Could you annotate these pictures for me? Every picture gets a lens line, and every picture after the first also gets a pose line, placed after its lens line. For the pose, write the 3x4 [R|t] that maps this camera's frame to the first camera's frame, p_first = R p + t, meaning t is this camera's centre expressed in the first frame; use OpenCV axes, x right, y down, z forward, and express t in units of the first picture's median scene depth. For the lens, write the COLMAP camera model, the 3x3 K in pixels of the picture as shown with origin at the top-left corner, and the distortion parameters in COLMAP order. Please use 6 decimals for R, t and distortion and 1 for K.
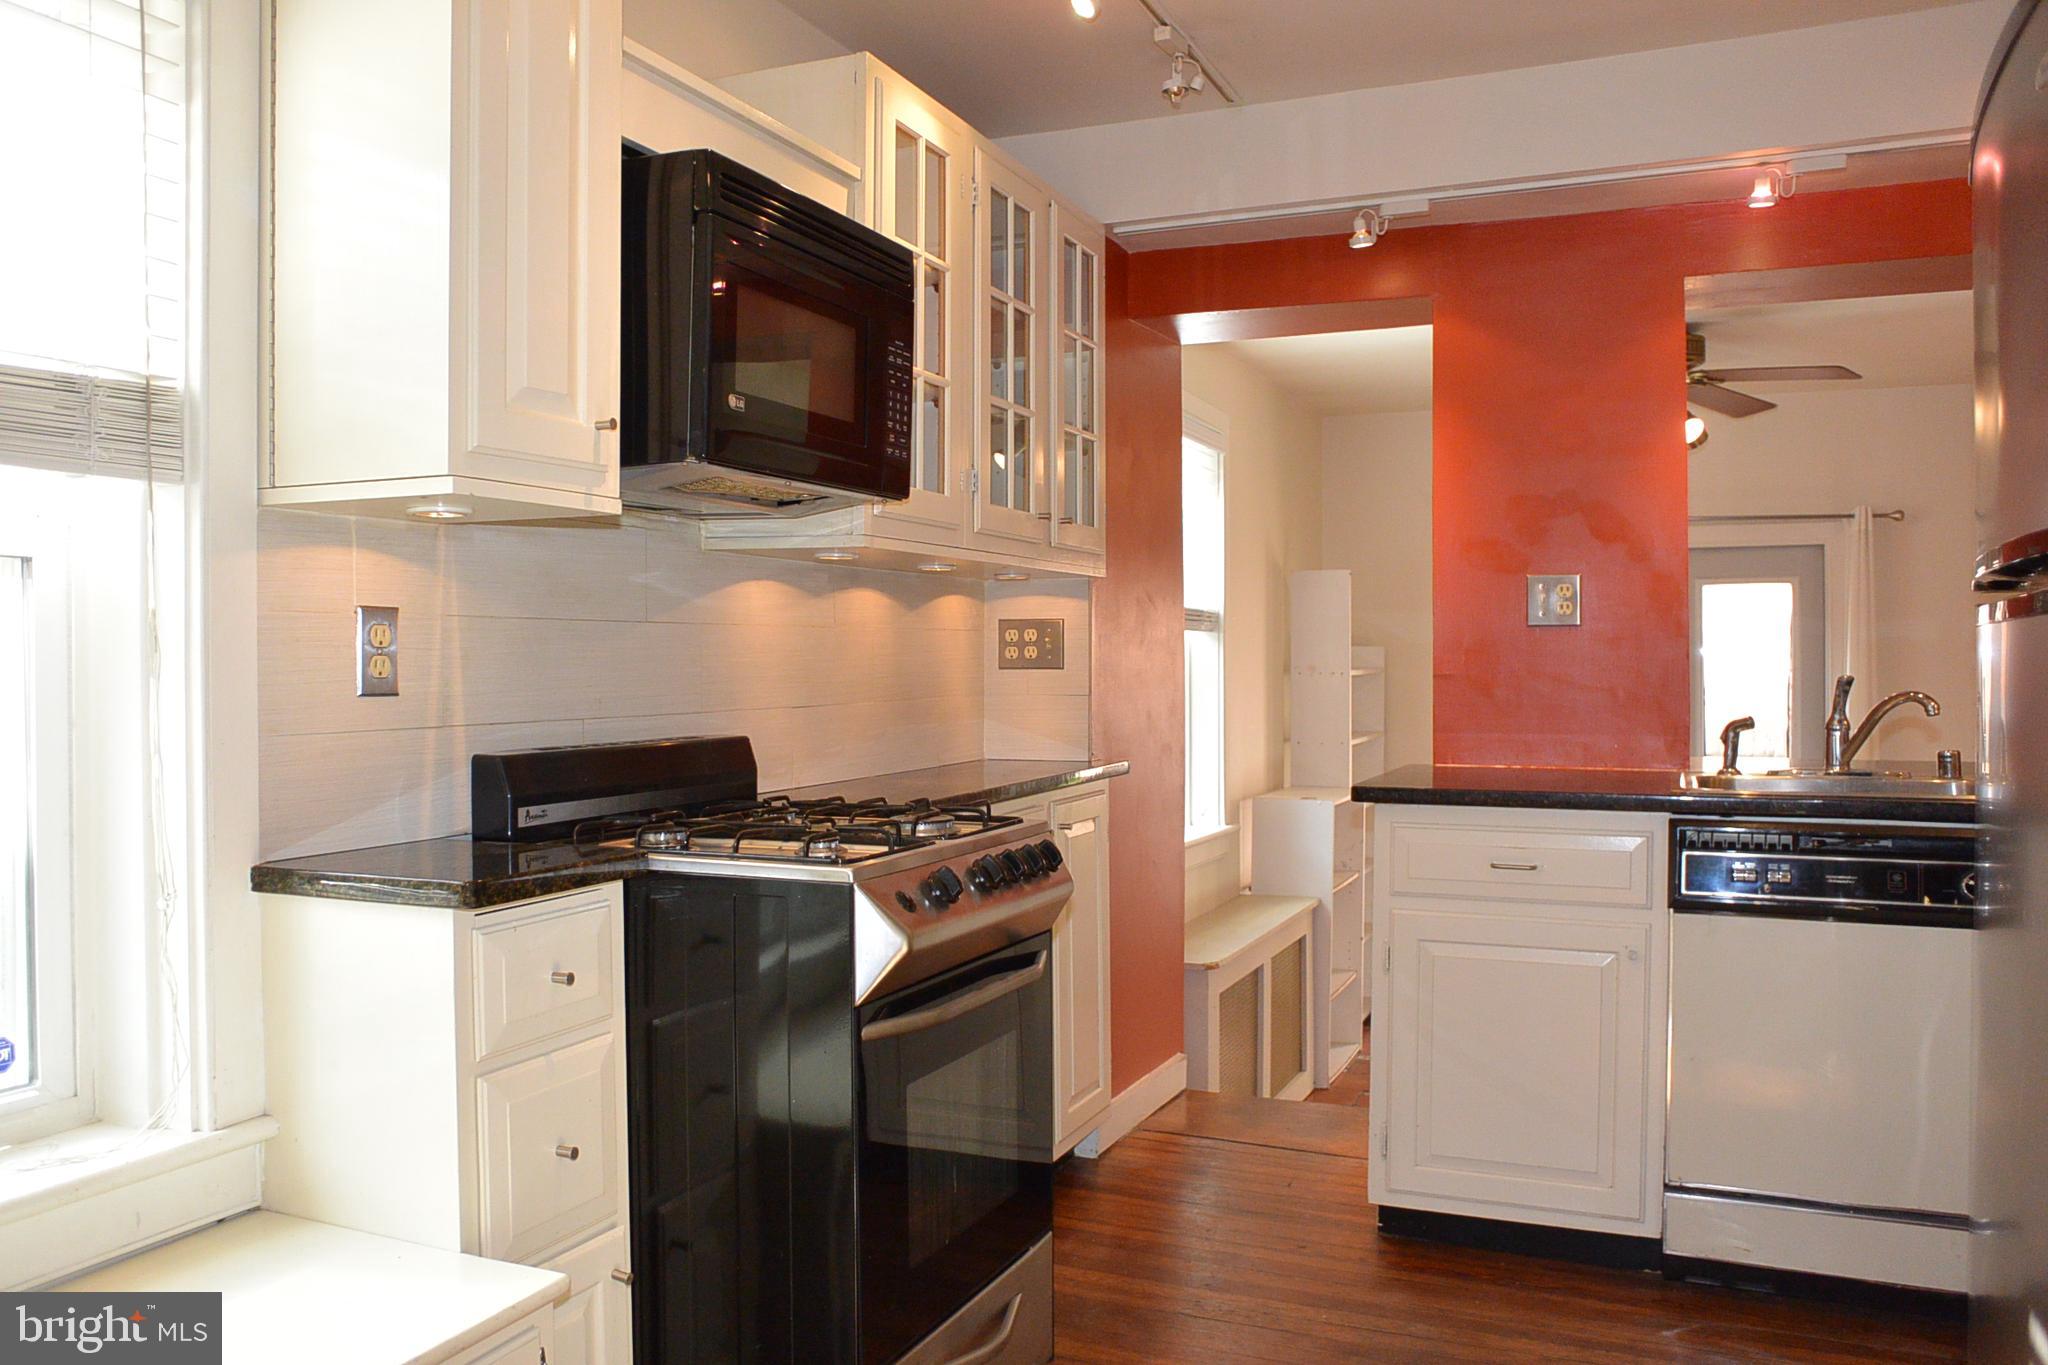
lens RADIAL K [[1607.8, 0, 1009.4], [0, 1607.8, 681.2], [0, 0, 1]] dist [-0.089577, 0.070566]
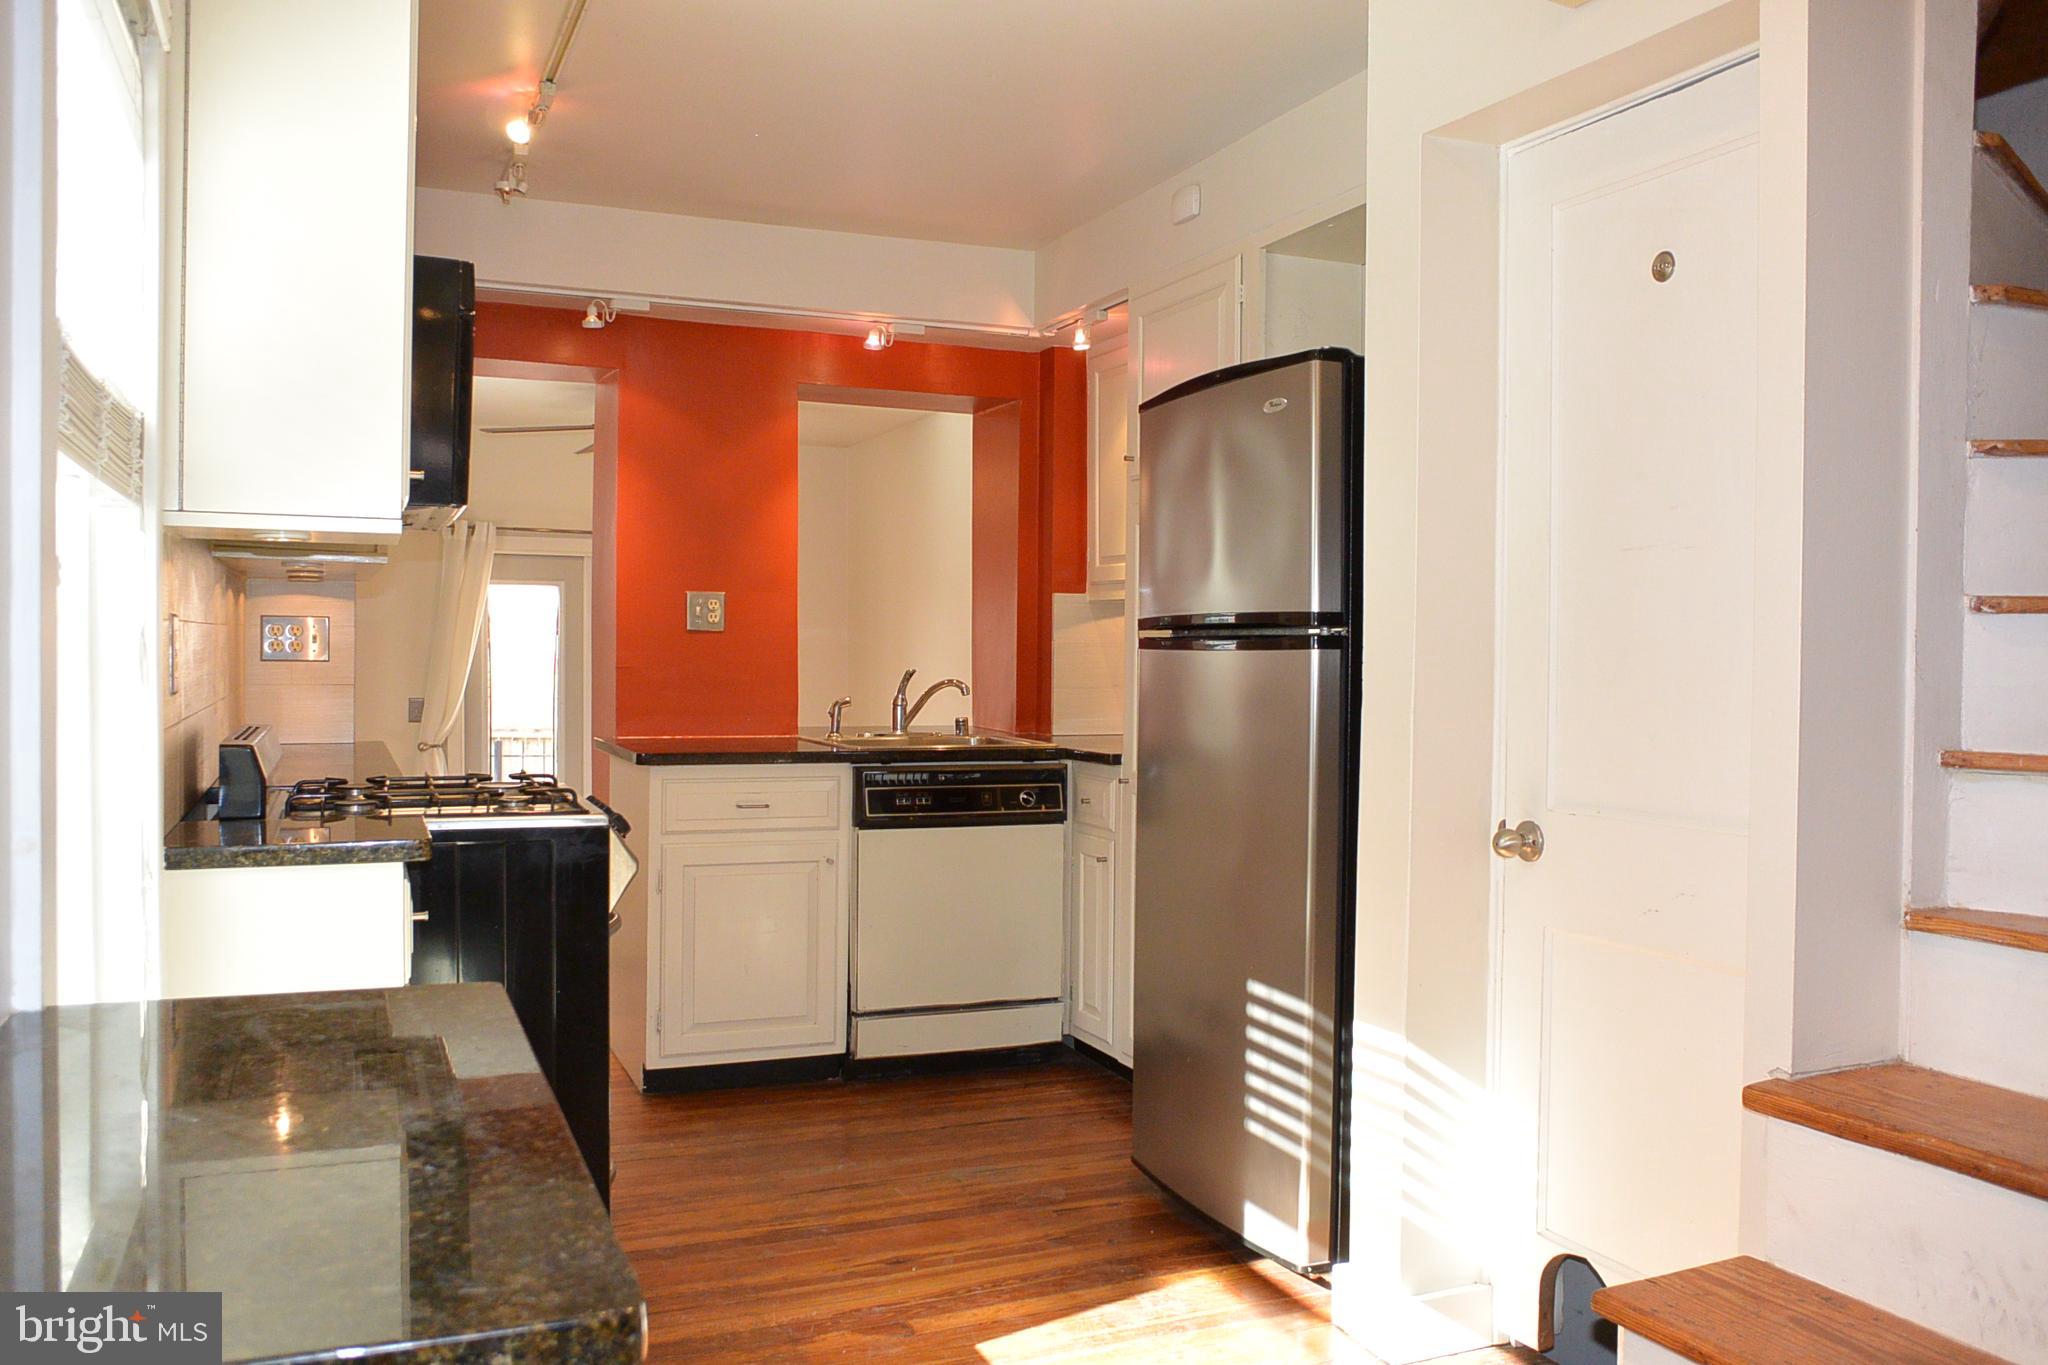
lens RADIAL K [[1607.8, 0, 1009.4], [0, 1607.8, 681.2], [0, 0, 1]] dist [-0.089577, 0.070566]
pose [[0.686705, -0.004692, 0.726921, -0.603761], [-0.004834, 0.999928, 0.011020, -0.011144], [-0.726920, -0.011081, 0.686632, -0.141763]]
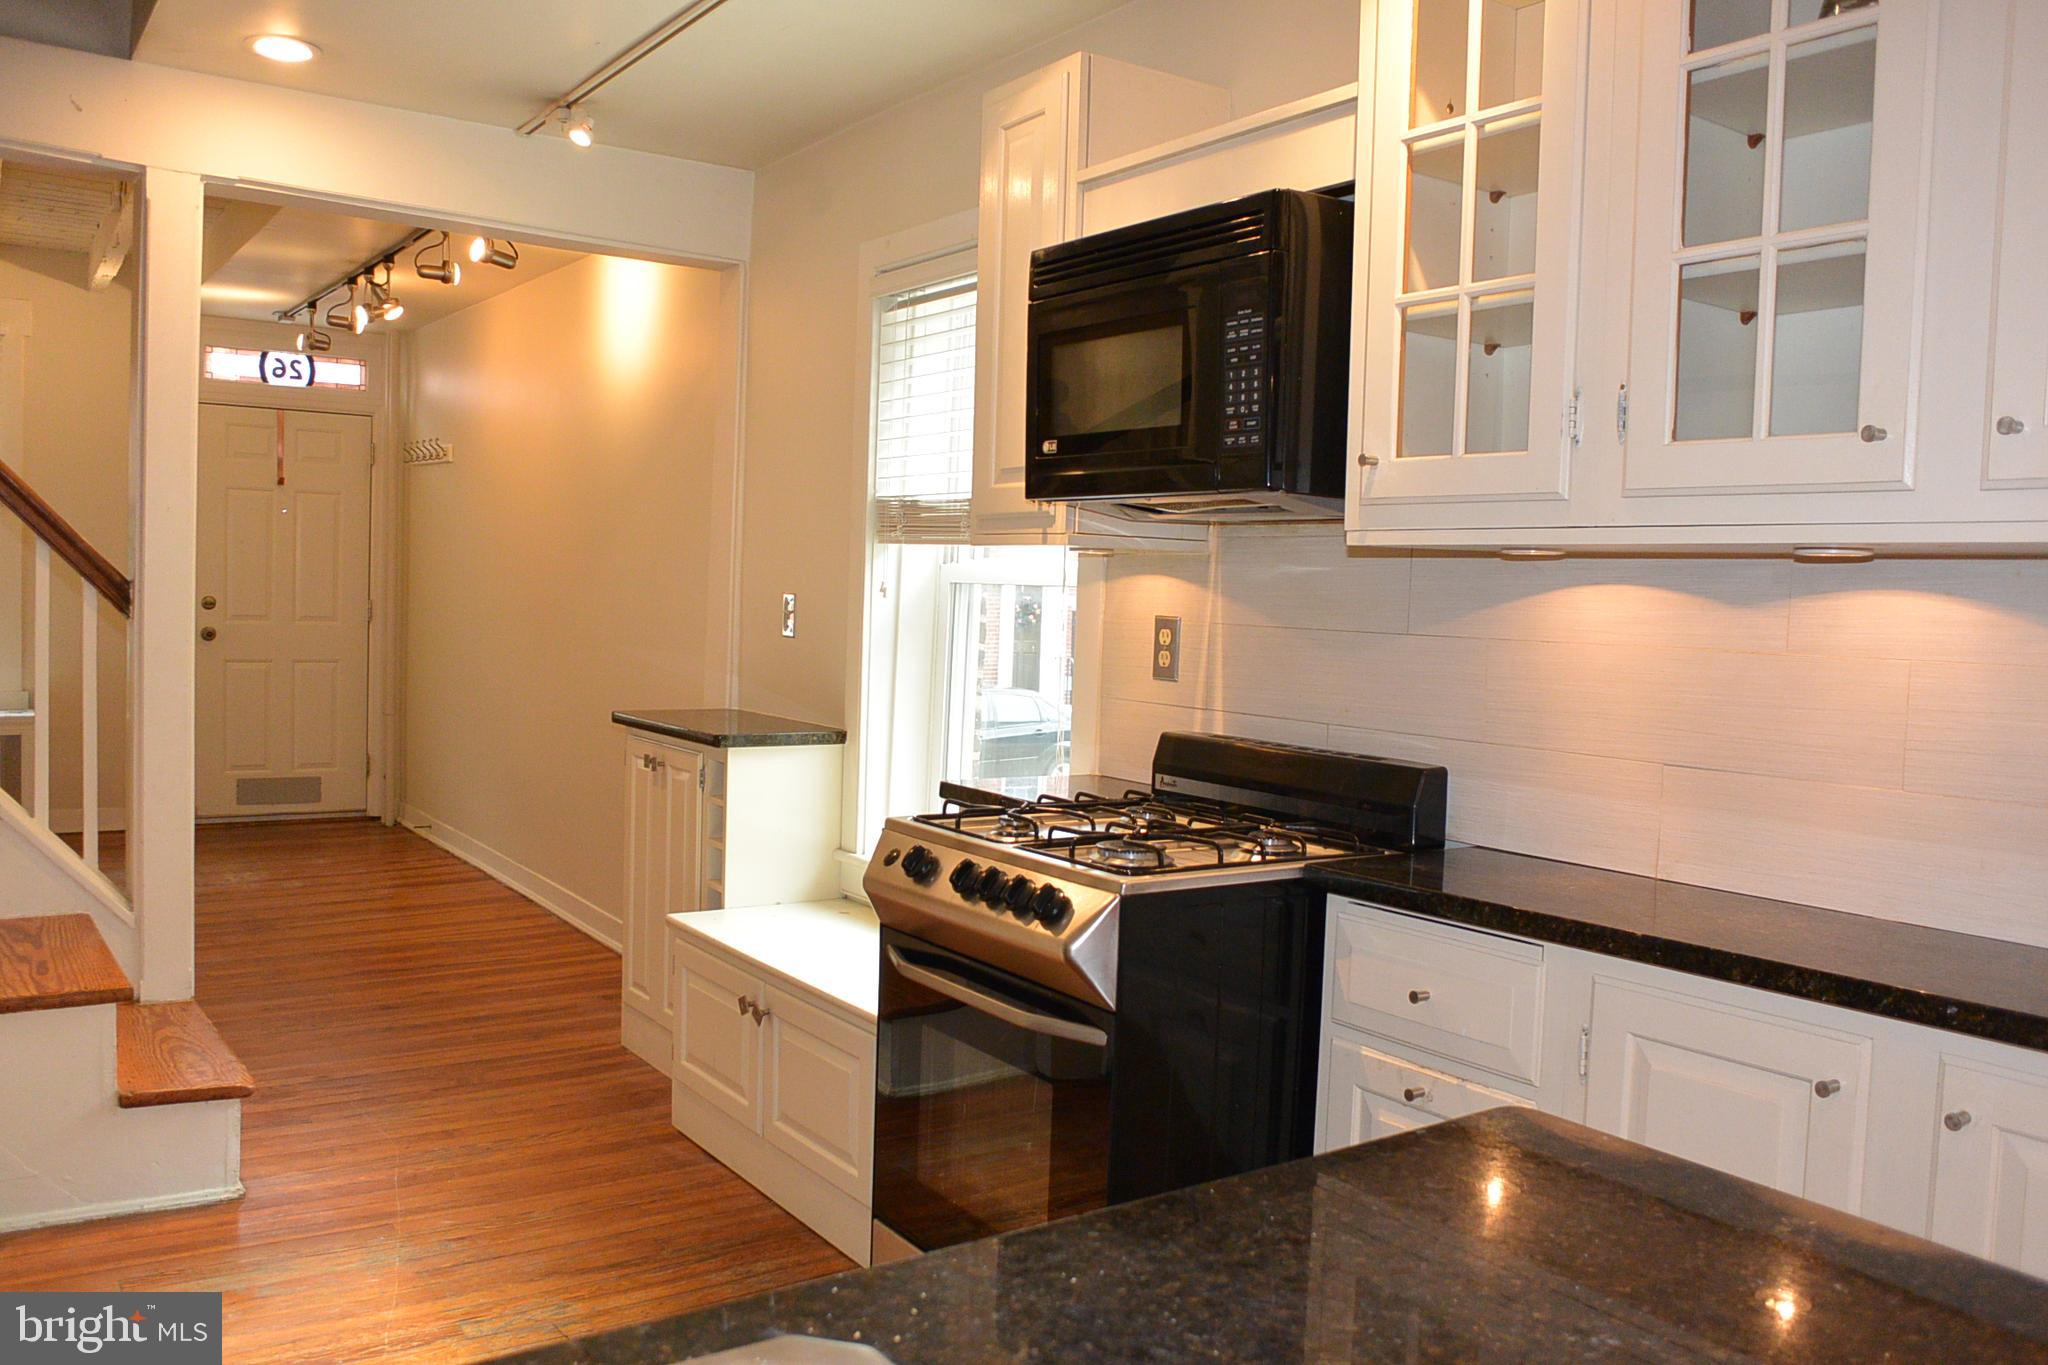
lens RADIAL K [[1607.8, 0, 1009.4], [0, 1607.8, 681.2], [0, 0, 1]] dist [-0.089577, 0.070566]
pose [[-0.529737, 0.034546, -0.847458, 0.663769], [-0.042215, 0.996858, 0.067025, -0.059696], [0.847110, 0.071281, -0.526615, 1.234015]]
